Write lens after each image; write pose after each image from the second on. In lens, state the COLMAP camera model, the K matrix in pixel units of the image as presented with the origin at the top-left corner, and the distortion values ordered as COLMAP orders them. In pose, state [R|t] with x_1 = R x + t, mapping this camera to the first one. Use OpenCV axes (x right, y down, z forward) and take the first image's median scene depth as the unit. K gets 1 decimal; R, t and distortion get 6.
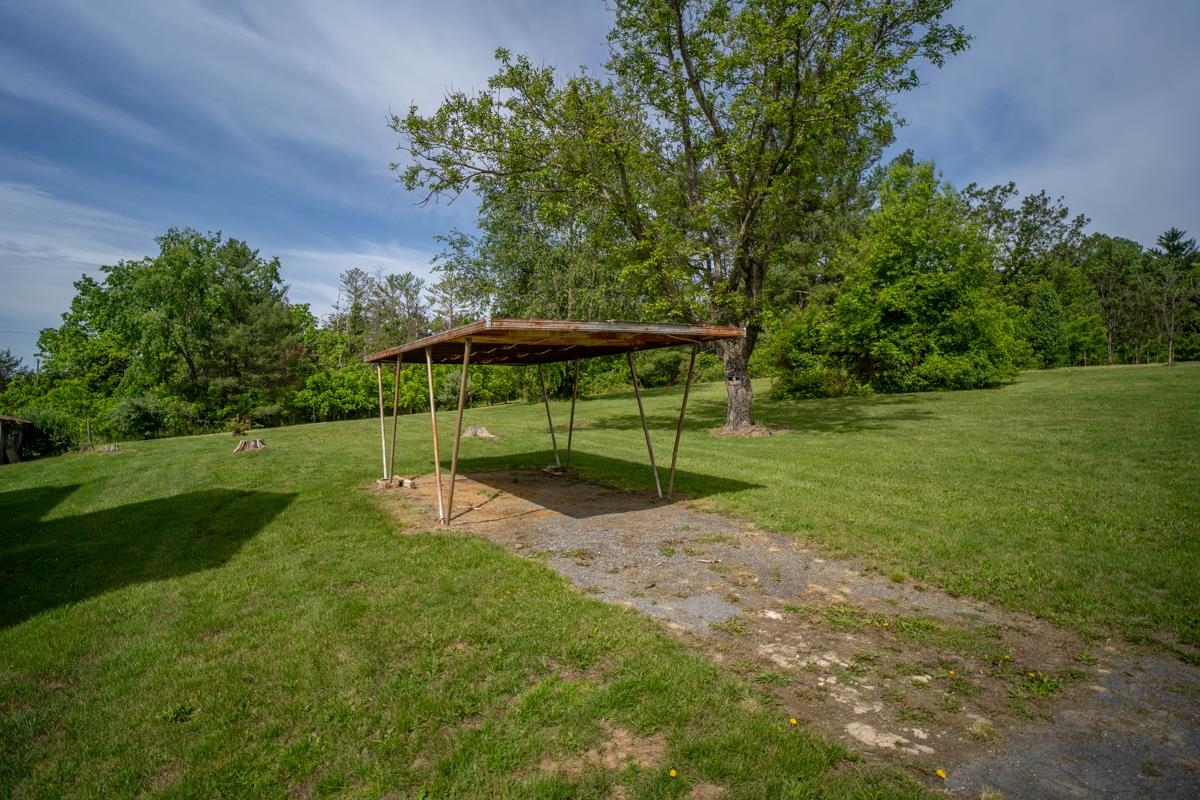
lens RADIAL K [[629.3, 0, 600.0], [0, 629.3, 400.0], [0, 0, 1]] dist [-0.058709, 0.031797]
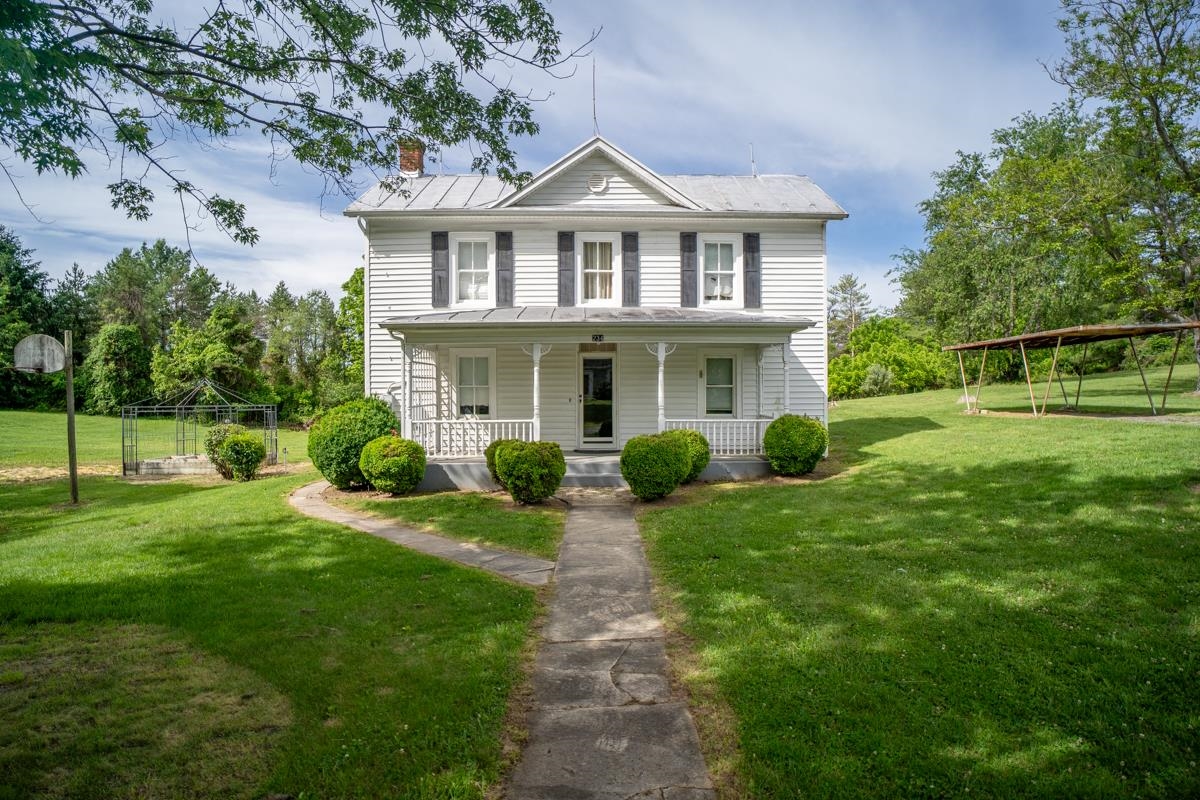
lens RADIAL K [[644.7, 0, 603.2], [0, 644.7, 403.2], [0, 0, 1]] dist [-0.051733, 0.025574]
pose [[0.854578, -0.004644, -0.519303, -0.056296], [0.006993, 0.999972, 0.002566, 0.017789], [0.519277, -0.005824, 0.854586, -0.242425]]
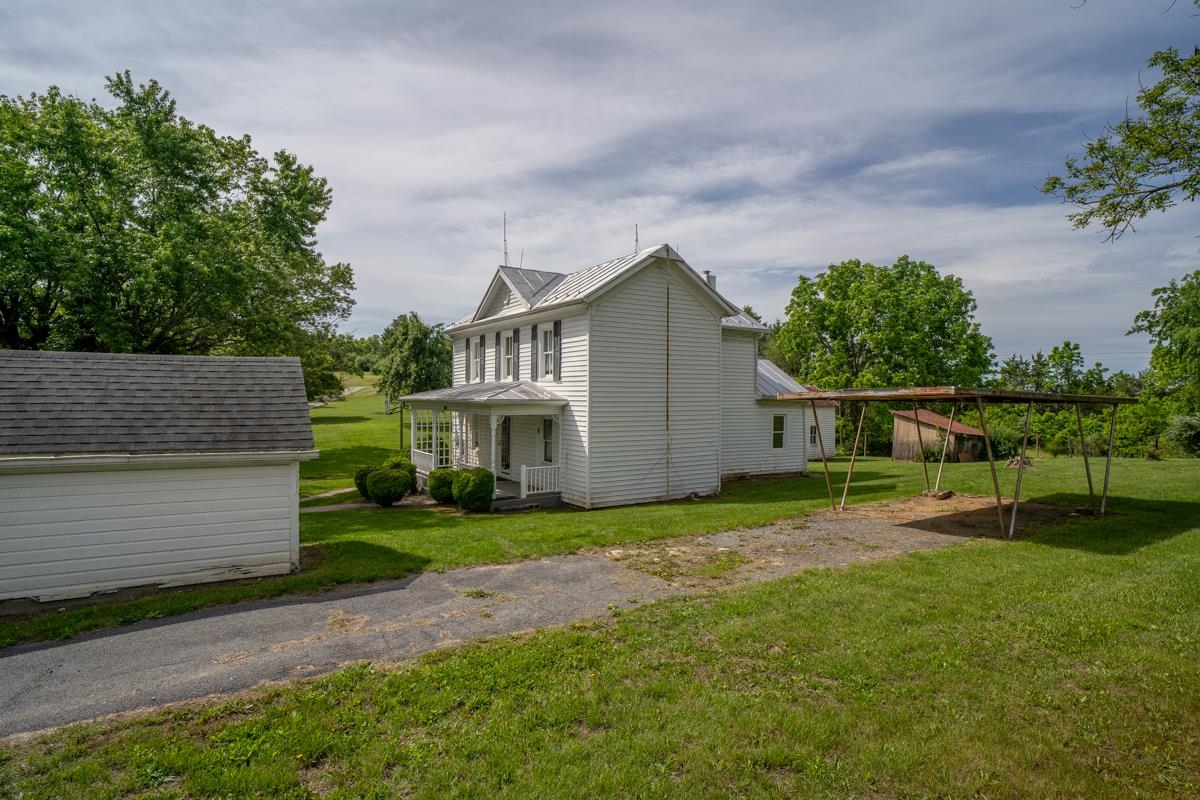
lens RADIAL K [[625.3, 0, 600.2], [0, 625.3, 403.1], [0, 0, 1]] dist [-0.051093, 0.026749]
pose [[0.008968, 0.000844, -0.999959, 0.192350], [-0.019787, 0.999804, 0.000666, -0.010430], [0.999764, 0.019781, 0.008983, 0.047061]]
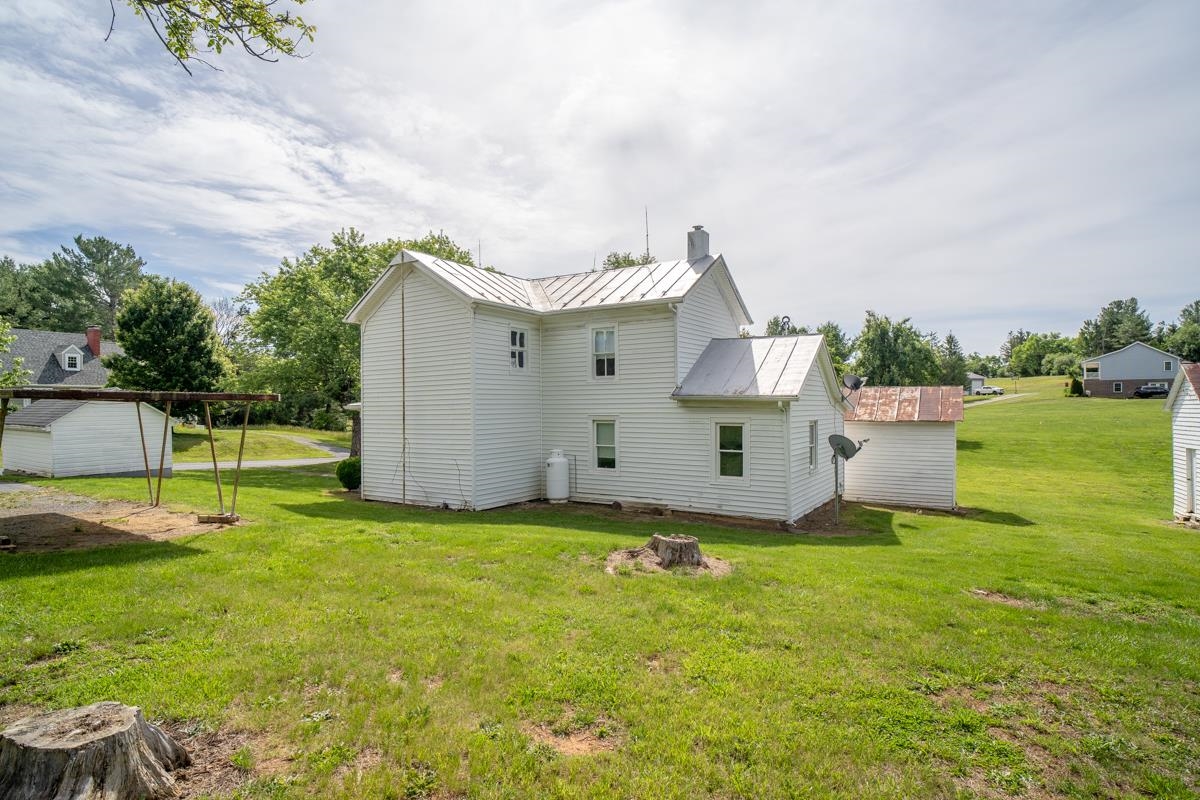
lens RADIAL K [[625.3, 0, 600.2], [0, 625.3, 403.1], [0, 0, 1]] dist [-0.051093, 0.026749]
pose [[-0.905871, -0.004171, -0.423533, -0.092212], [-0.004339, 0.999990, -0.000567, -0.013534], [0.423531, 0.001324, -0.905881, 0.432321]]
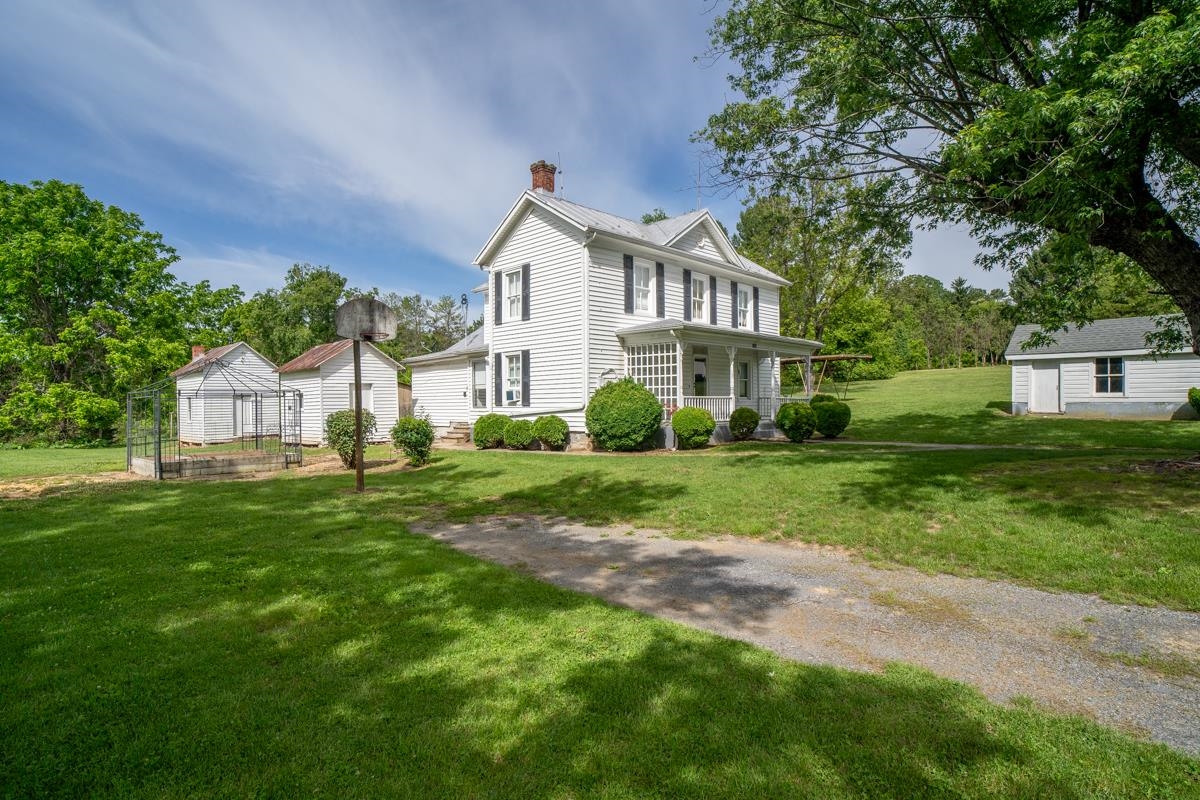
lens RADIAL K [[629.3, 0, 600.0], [0, 629.3, 400.0], [0, 0, 1]] dist [-0.058709, 0.031797]
pose [[0.975947, -0.012877, 0.217629, -0.349284], [0.016654, 0.999741, -0.015530, 0.030697], [-0.217372, 0.018781, 0.975908, -0.380593]]
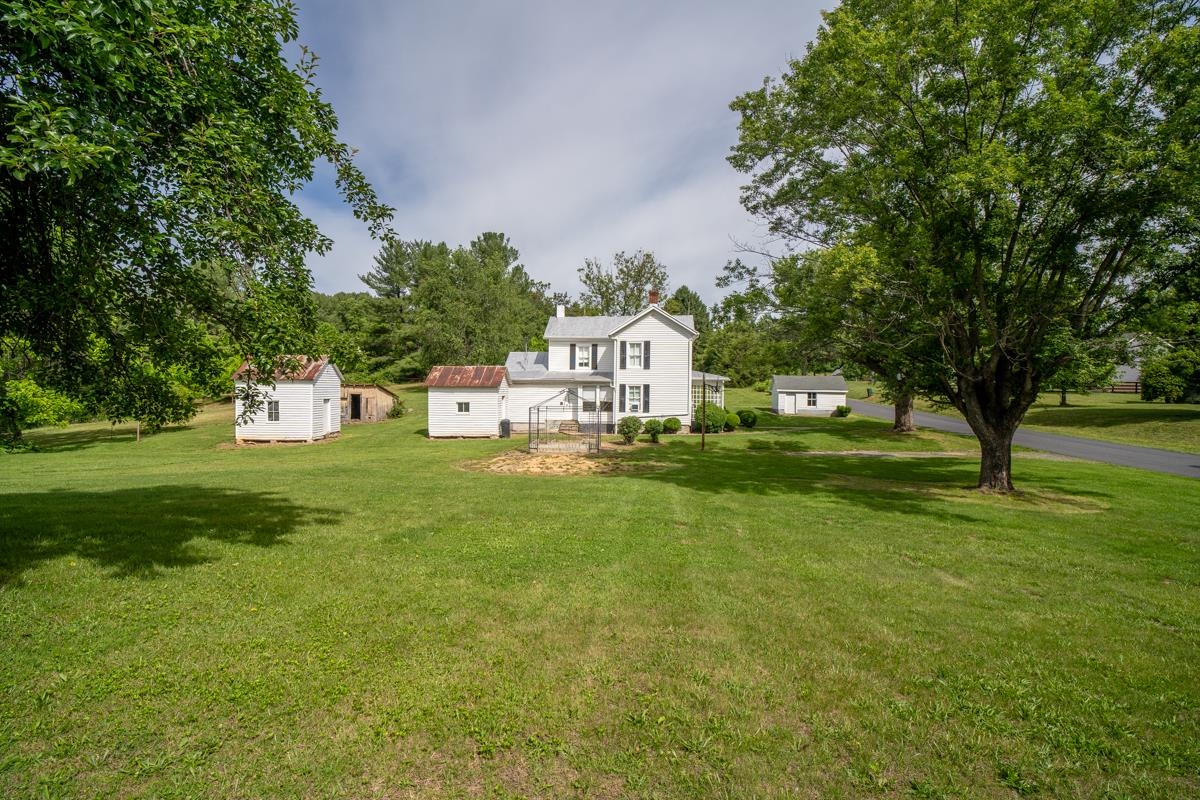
lens RADIAL K [[625.3, 0, 600.2], [0, 625.3, 403.1], [0, 0, 1]] dist [-0.051093, 0.026749]
pose [[0.612552, -0.014919, 0.790289, -0.914972], [0.002899, 0.999858, 0.016629, 0.004924], [-0.790425, -0.007895, 0.612508, -0.416301]]
